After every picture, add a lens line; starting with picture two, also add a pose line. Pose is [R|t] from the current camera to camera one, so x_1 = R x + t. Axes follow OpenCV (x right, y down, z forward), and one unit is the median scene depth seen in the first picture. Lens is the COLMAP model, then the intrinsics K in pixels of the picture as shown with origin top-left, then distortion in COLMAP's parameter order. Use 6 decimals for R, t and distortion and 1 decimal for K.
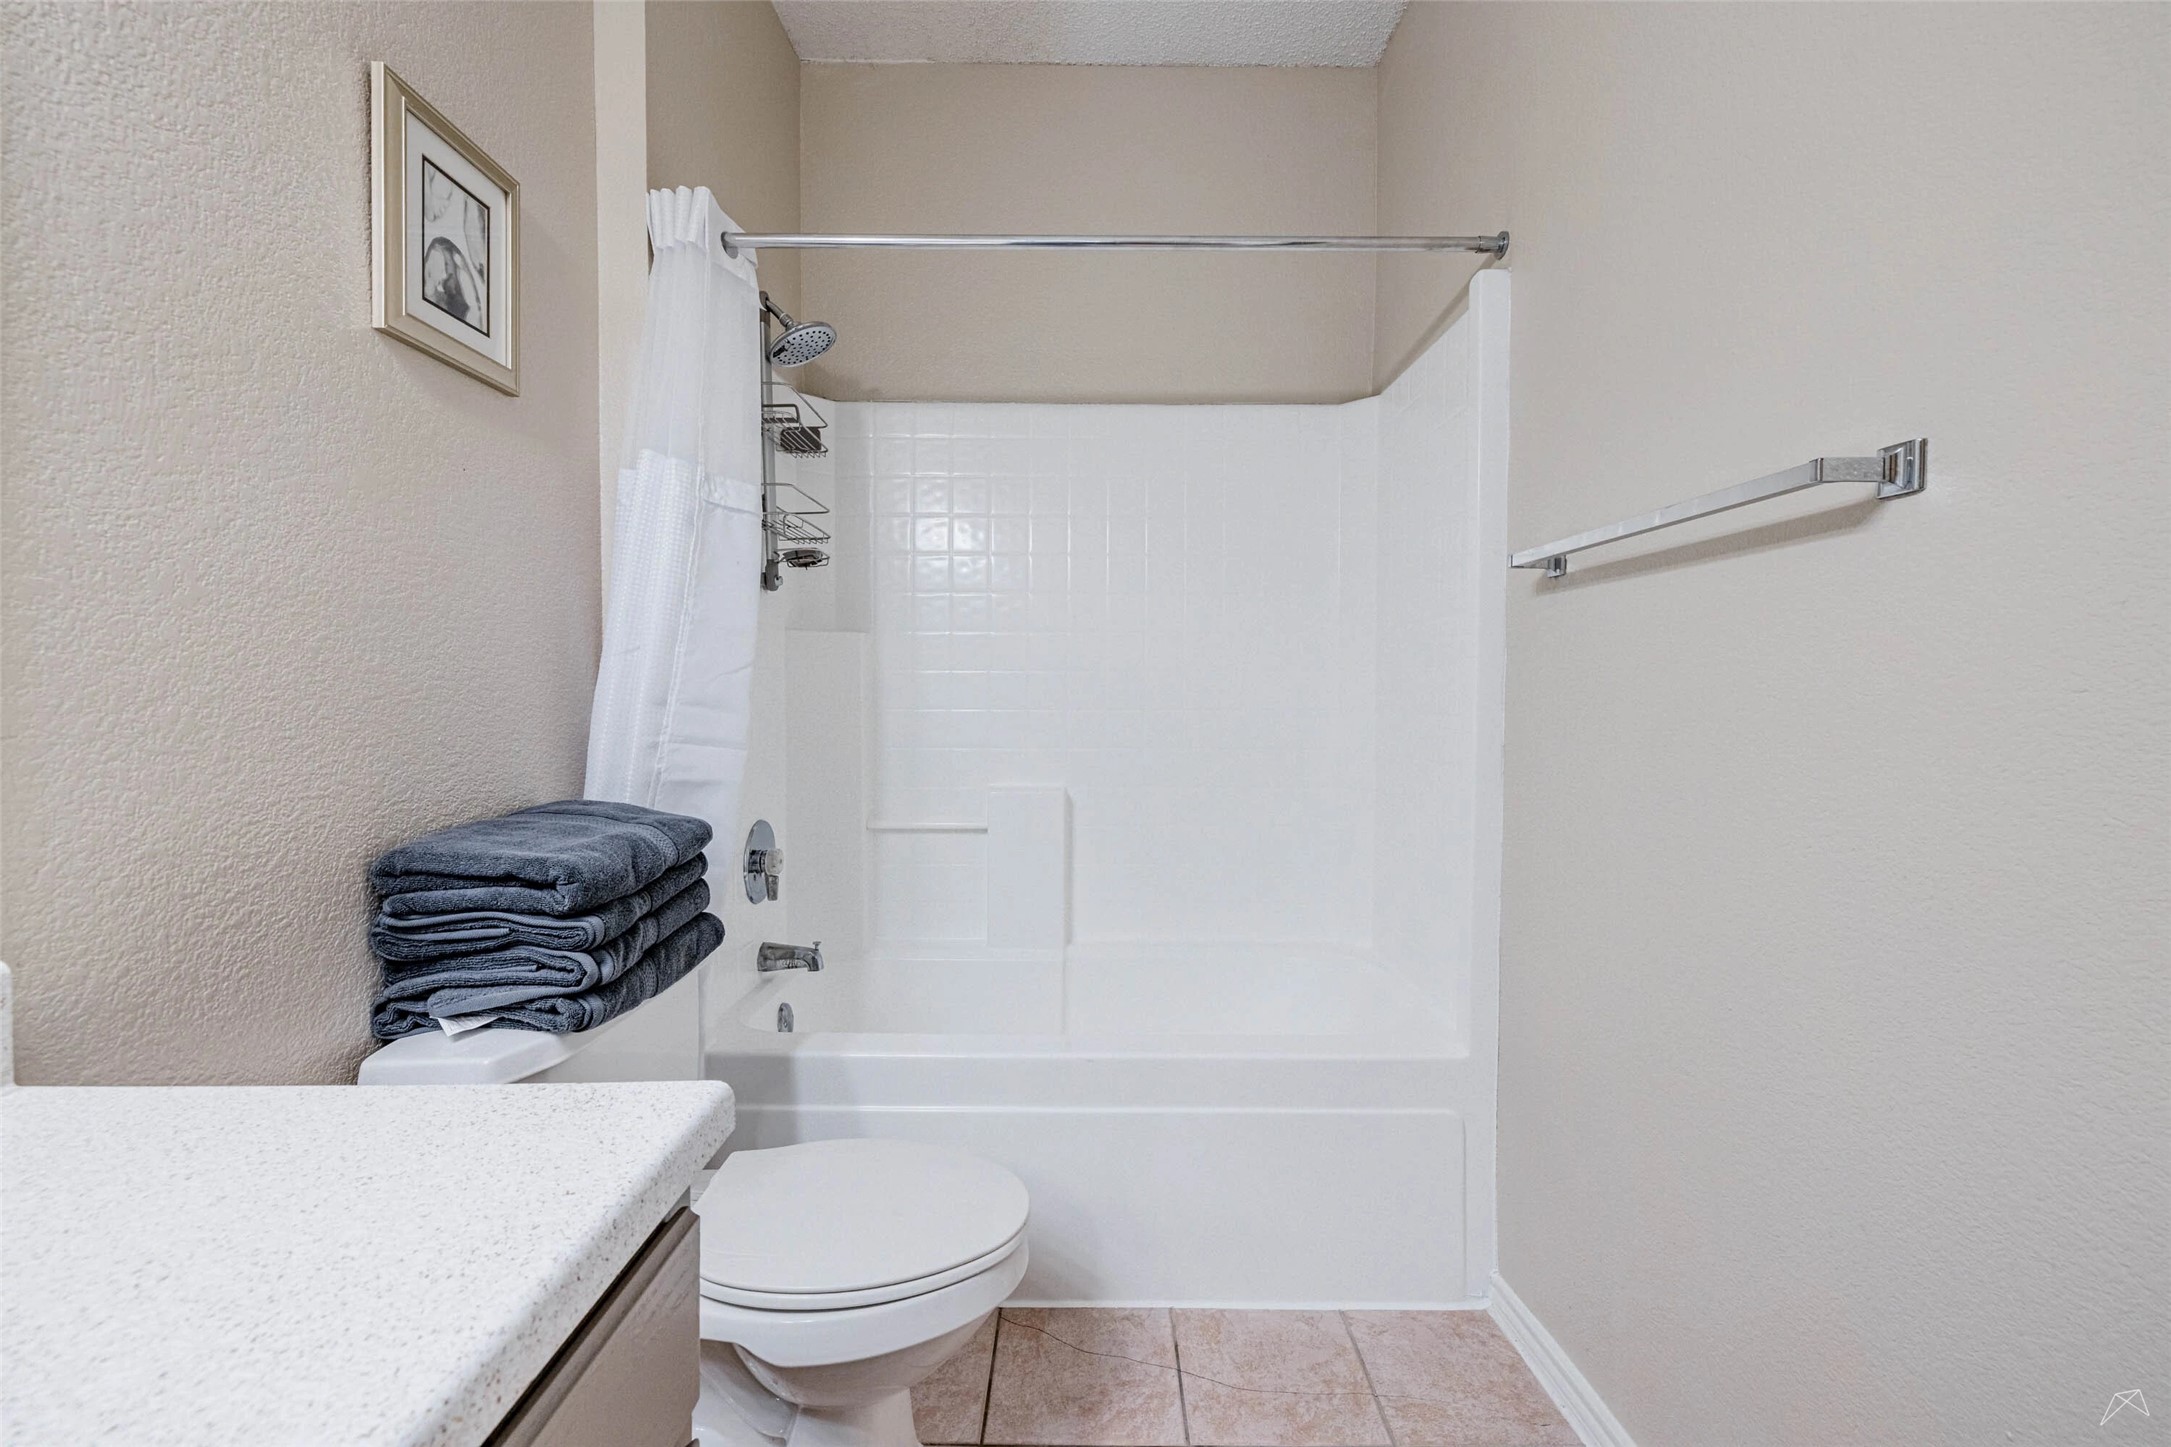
lens RADIAL K [[876.4, 0, 1076.2], [0, 876.4, 709.3], [0, 0, 1]] dist [0.000357, 0.000368]
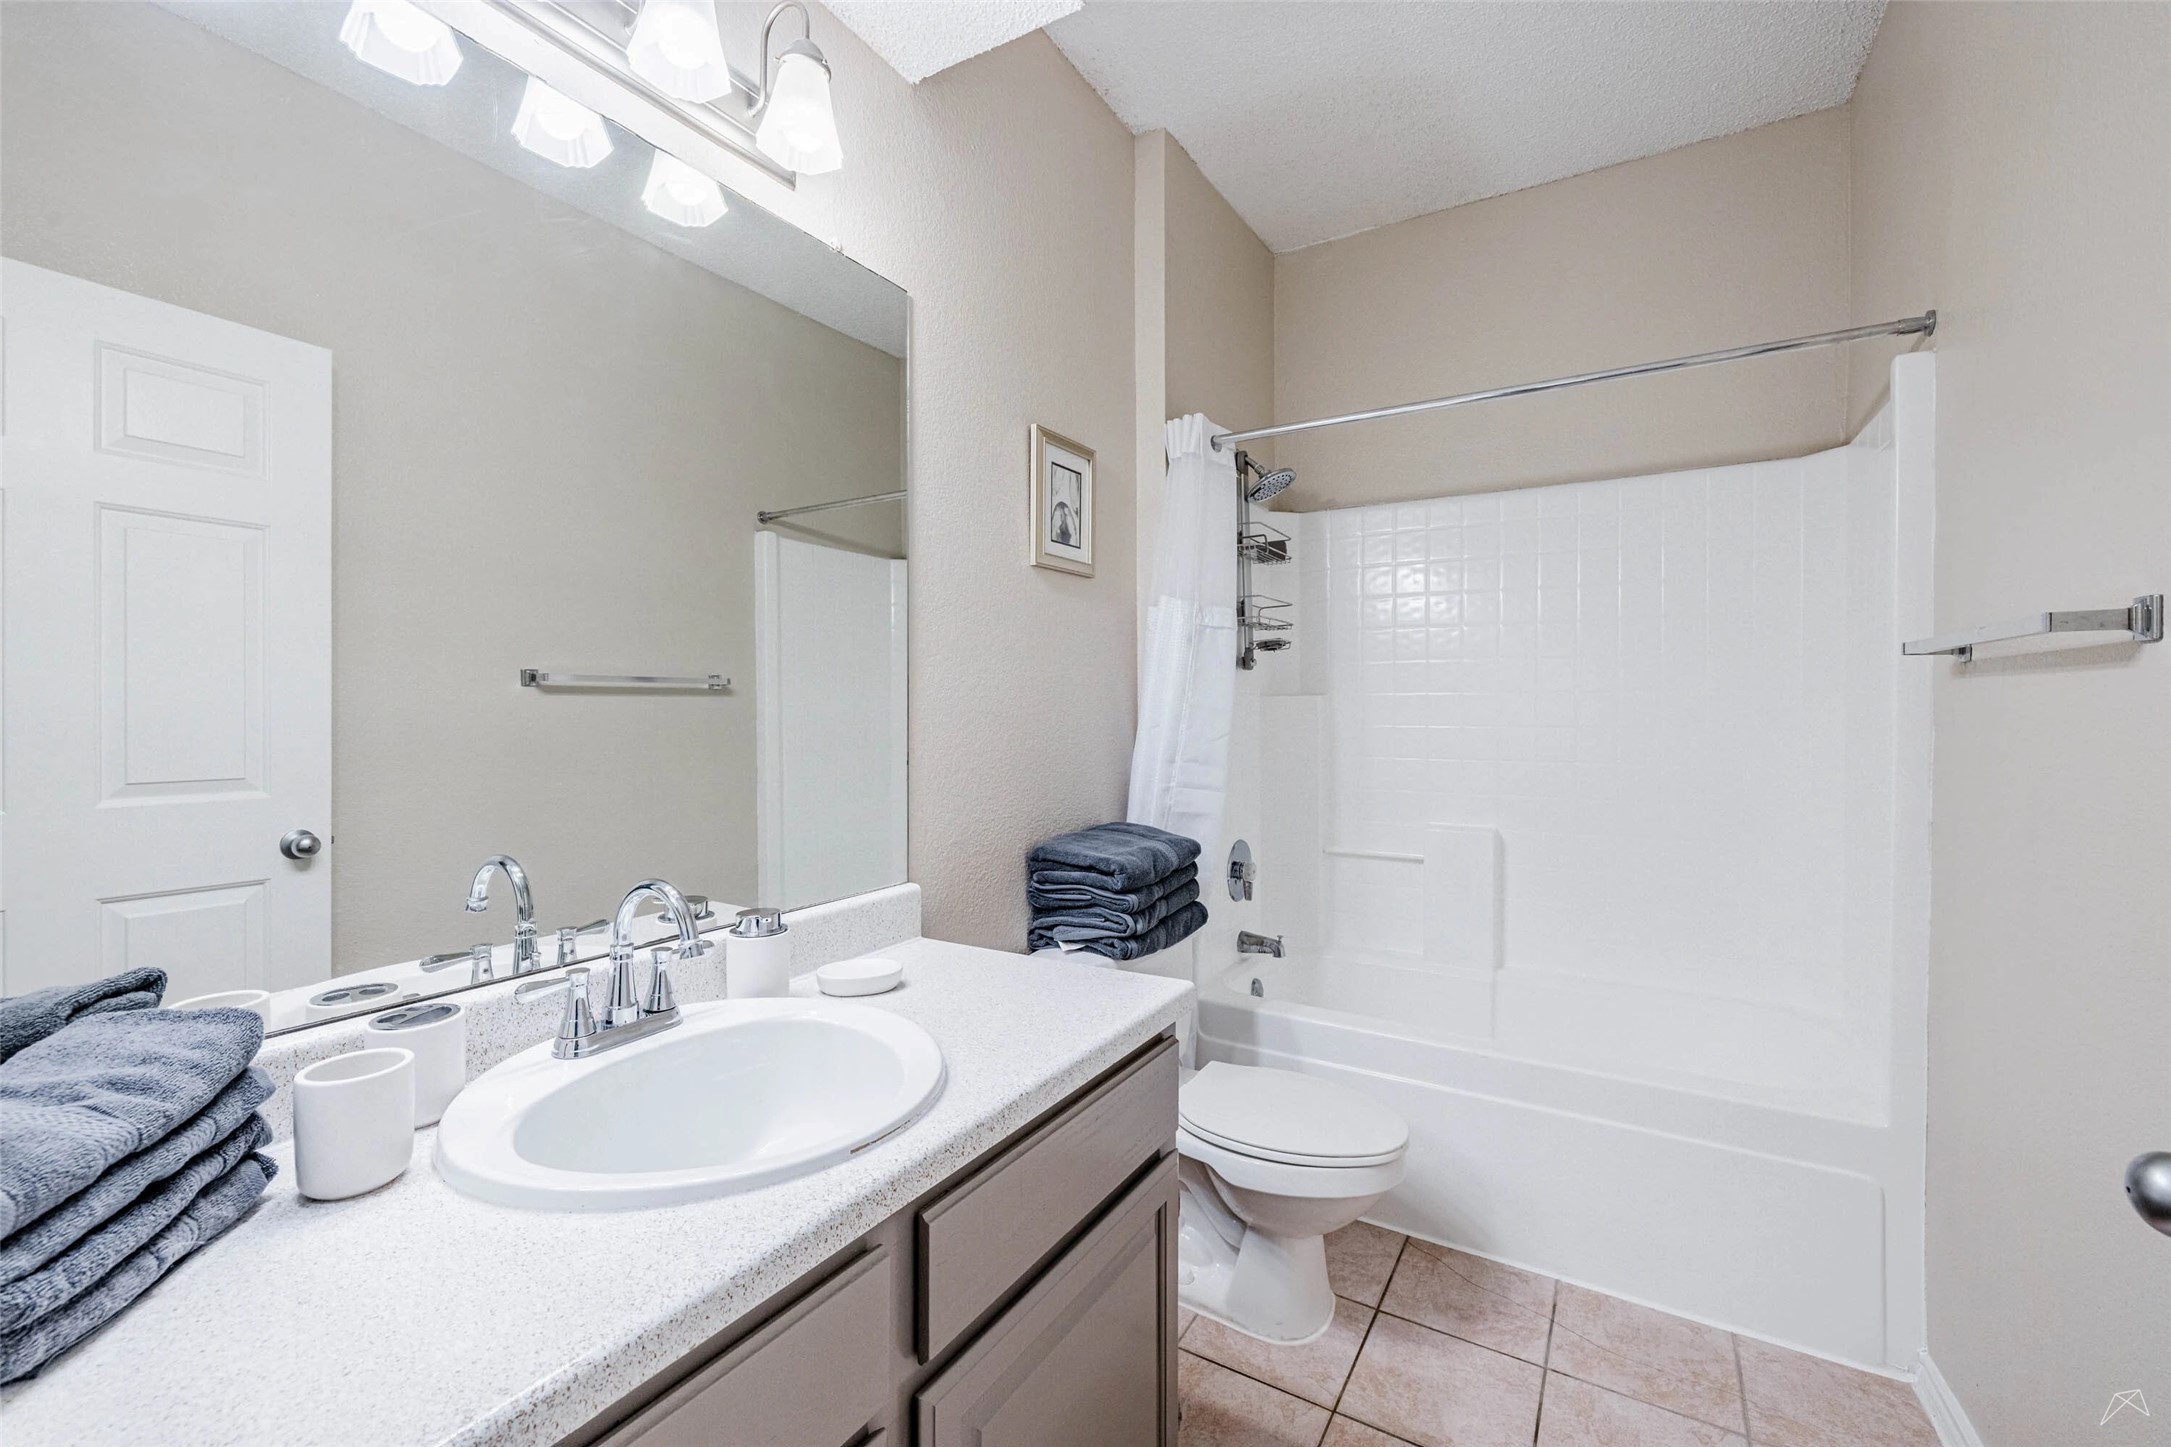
lens RADIAL K [[900.8, 0, 1099.8], [0, 900.8, 713.2], [0, 0, 1]] dist [0.000015, 0.000670]
pose [[0.860022, 0.002127, -0.510253, 0.241984], [-0.005490, 0.999972, -0.005085, -0.090189], [0.510228, 0.007174, 0.860009, -0.456100]]
